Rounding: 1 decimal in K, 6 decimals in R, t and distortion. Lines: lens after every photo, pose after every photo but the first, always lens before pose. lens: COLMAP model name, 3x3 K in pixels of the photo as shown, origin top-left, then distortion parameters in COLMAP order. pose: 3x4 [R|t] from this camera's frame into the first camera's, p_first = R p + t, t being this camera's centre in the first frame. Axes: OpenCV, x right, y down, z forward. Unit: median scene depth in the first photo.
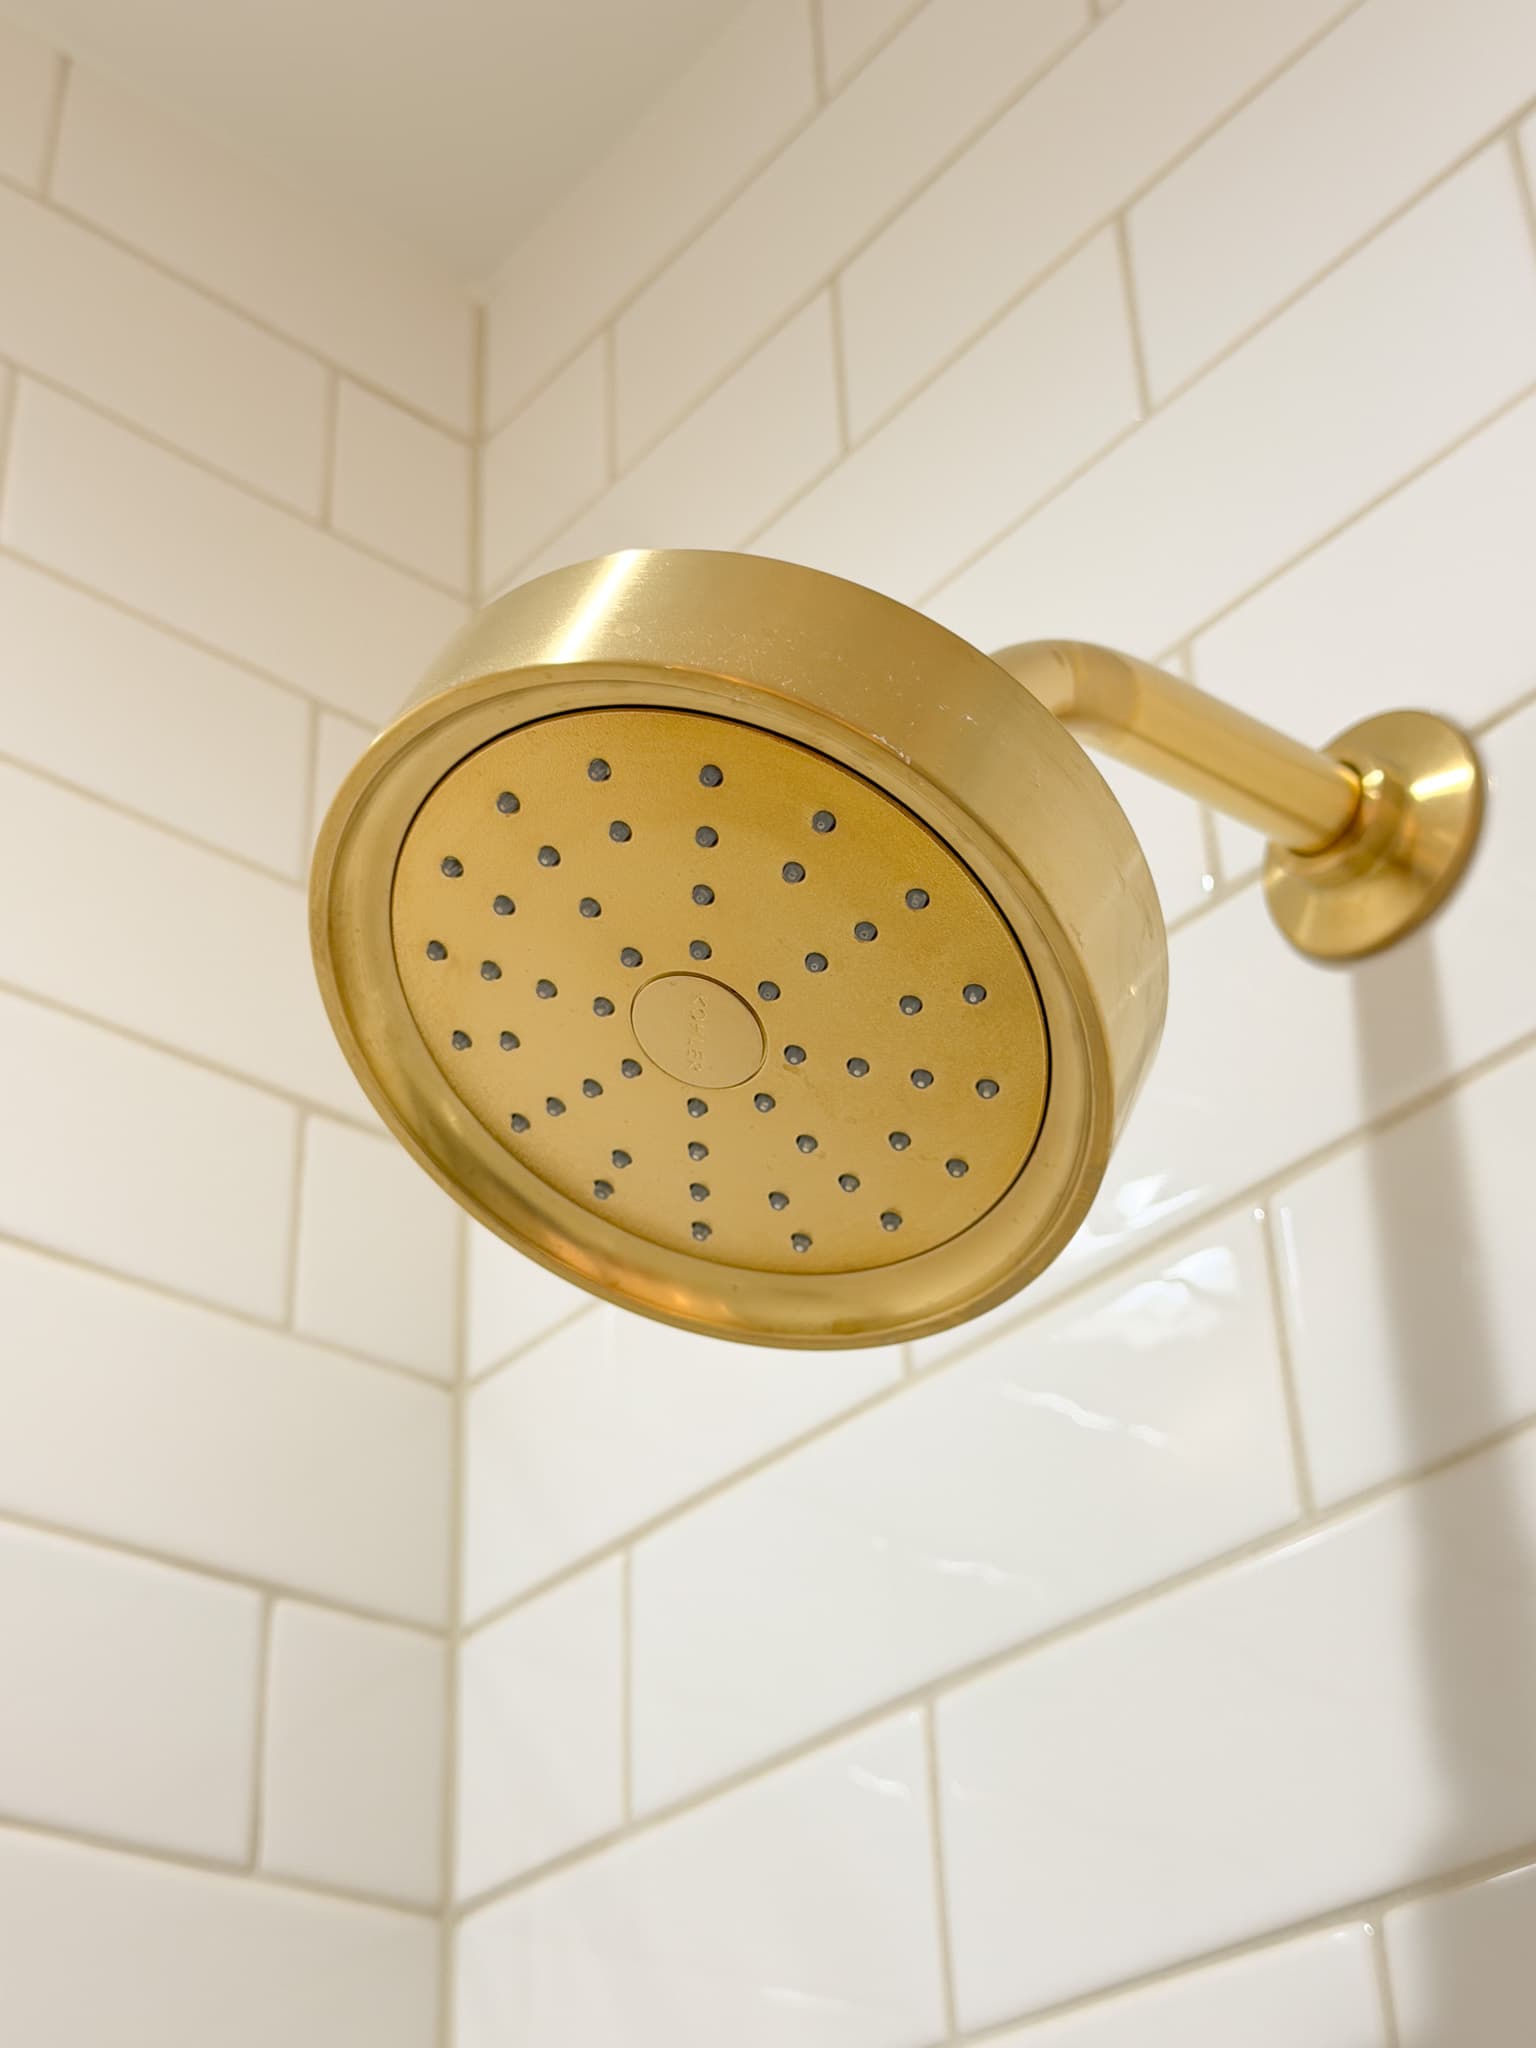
lens RADIAL K [[2879.9, 0, 778.4], [0, 2879.9, 1032.2], [0, 0, 1]] dist [0.128145, 0.000000]
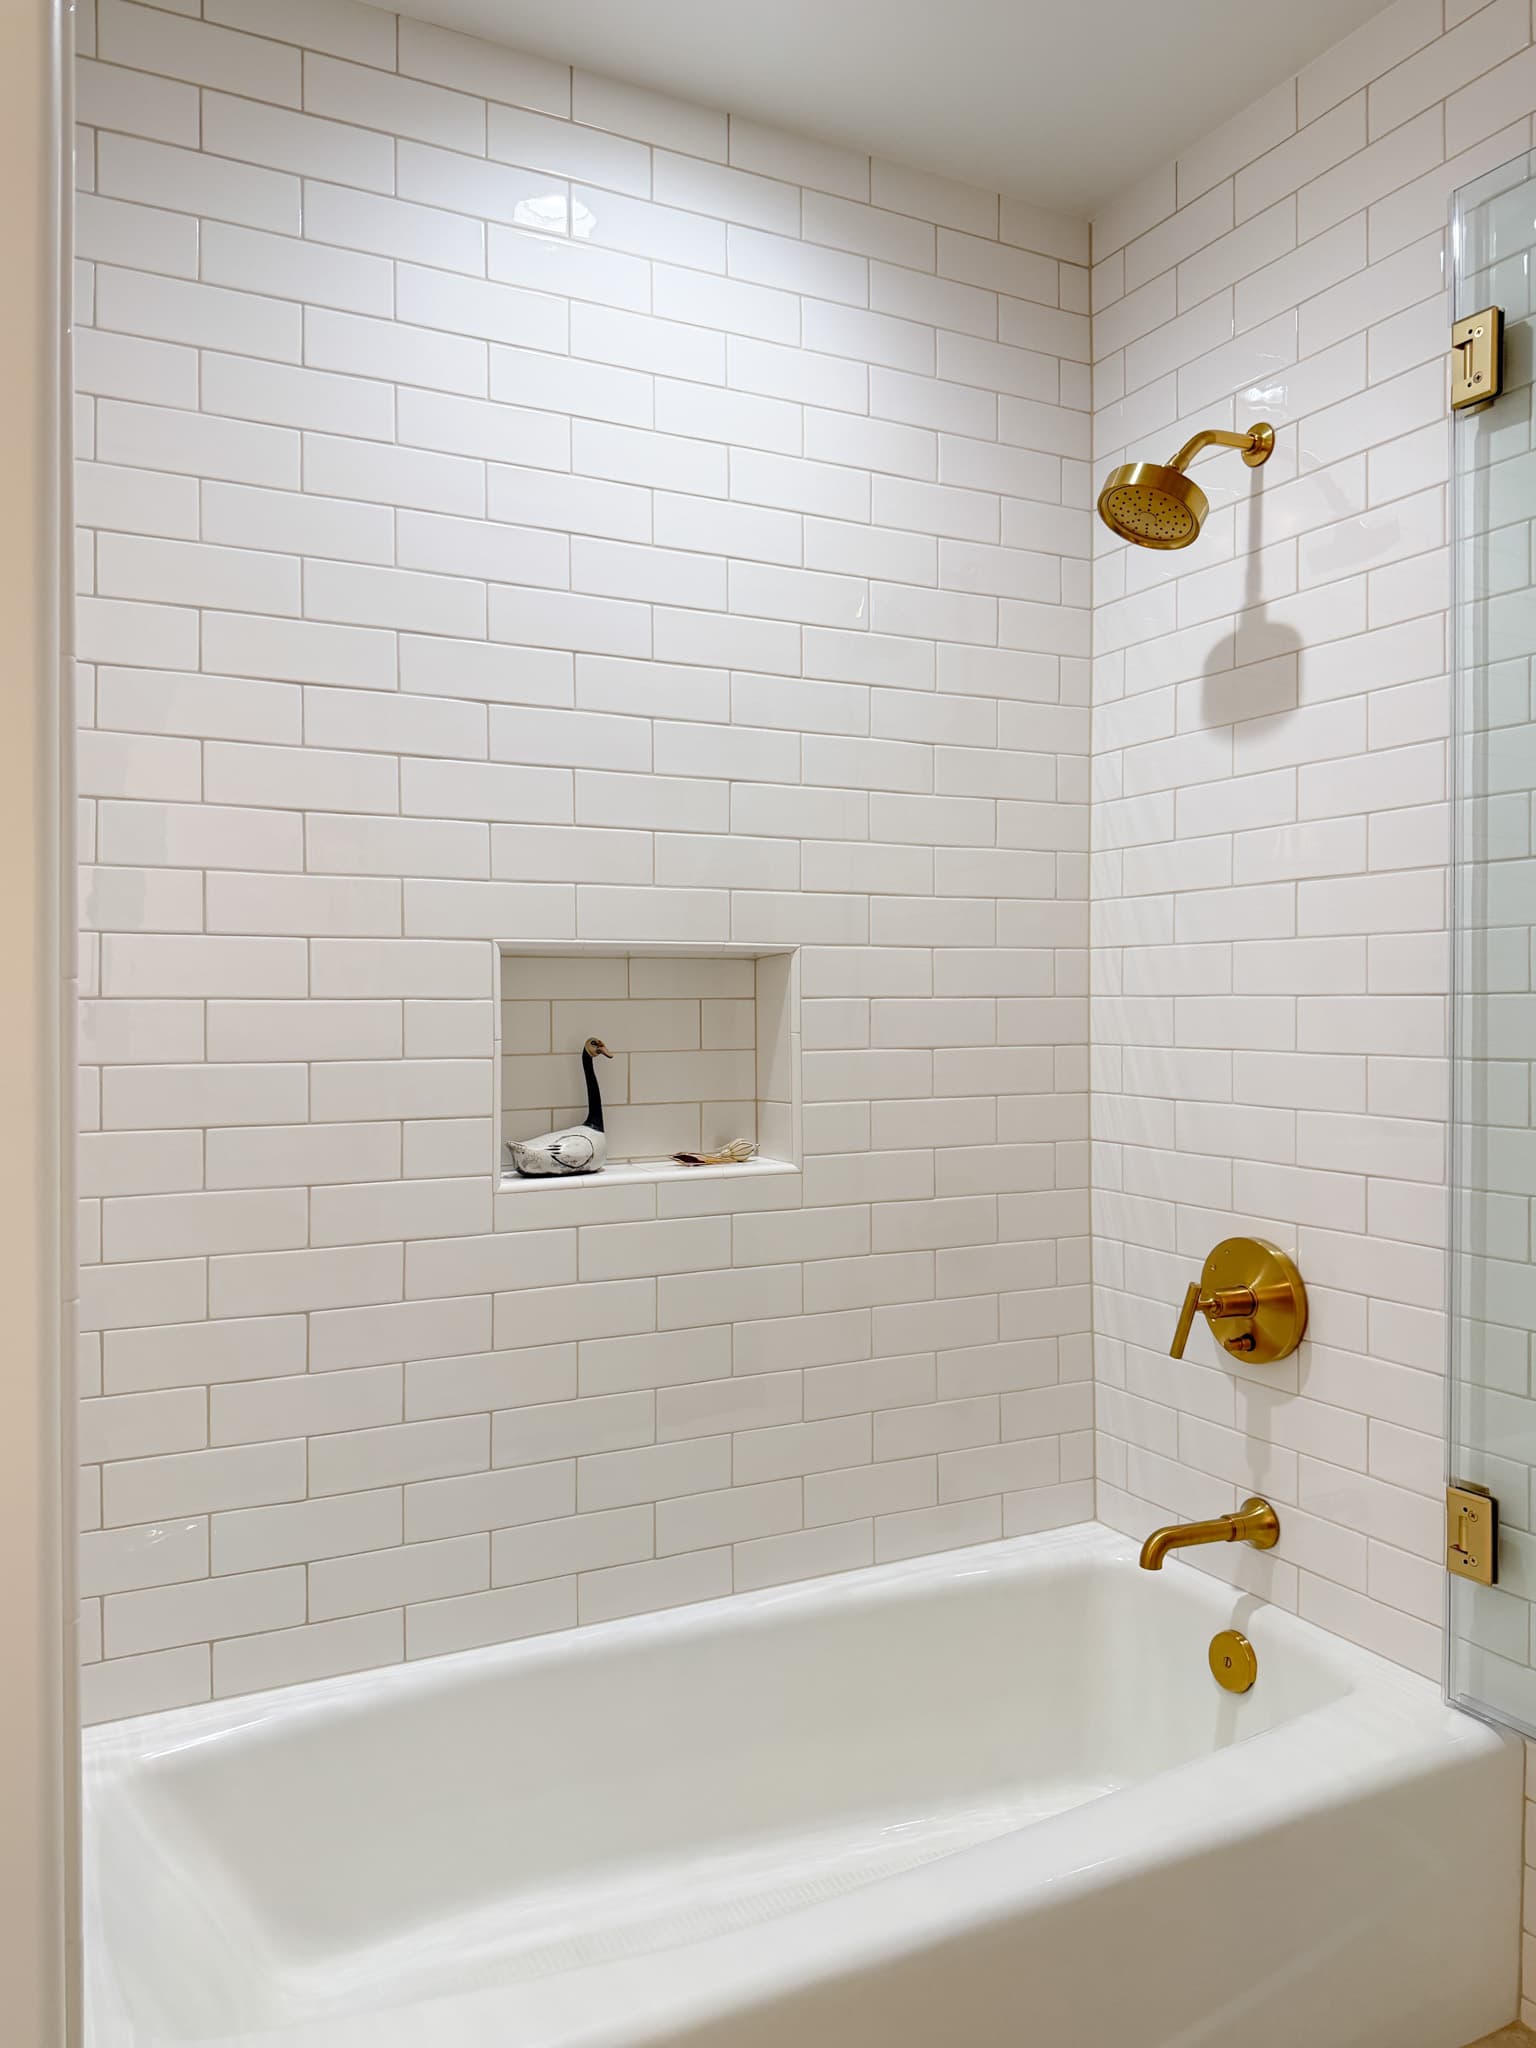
lens RADIAL K [[1485.4, 0, 719.6], [0, 1485.4, 1036.4], [0, 0, 1]] dist [0.062000, -0.067106]
pose [[0.964515, 0.024957, -0.262844, -0.043291], [0.130424, 0.820543, 0.556506, -1.273489], [0.229564, -0.571040, 0.788171, -3.351323]]
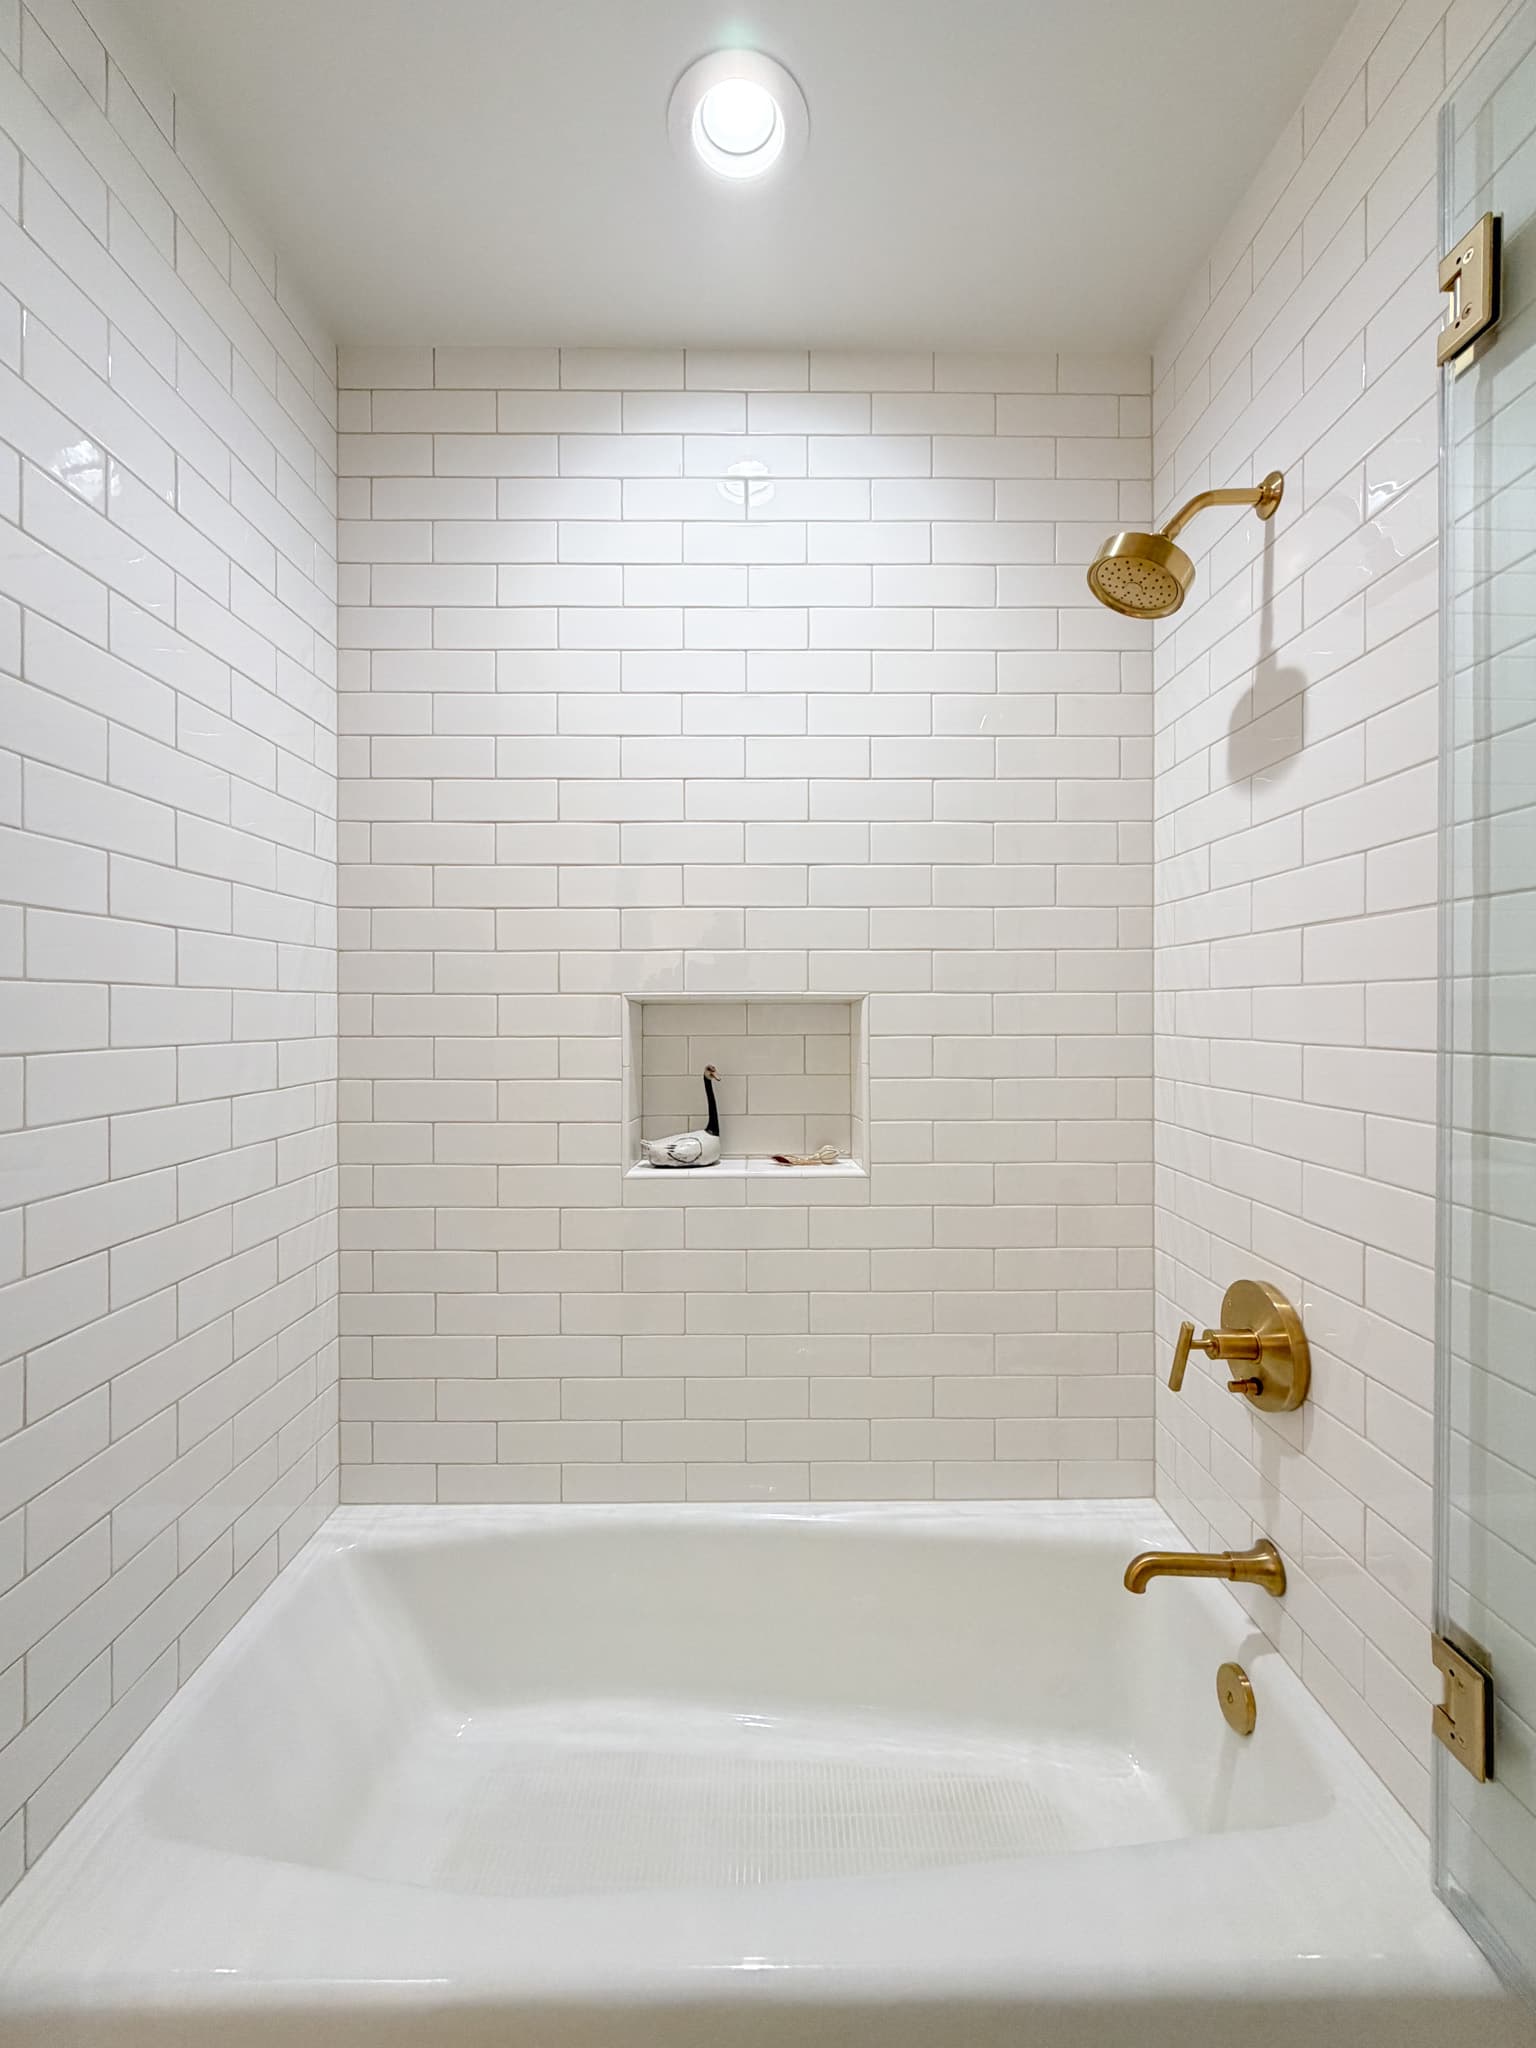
lens RADIAL K [[842.0, 0, 771.5], [0, 842.0, 1025.3], [0, 0, 1]] dist [0.003885, 0.002433]
pose [[0.765015, 0.028201, -0.643395, 0.770825], [0.345680, 0.824945, 0.447181, -0.408658], [0.543377, -0.564508, 0.621347, -1.823666]]
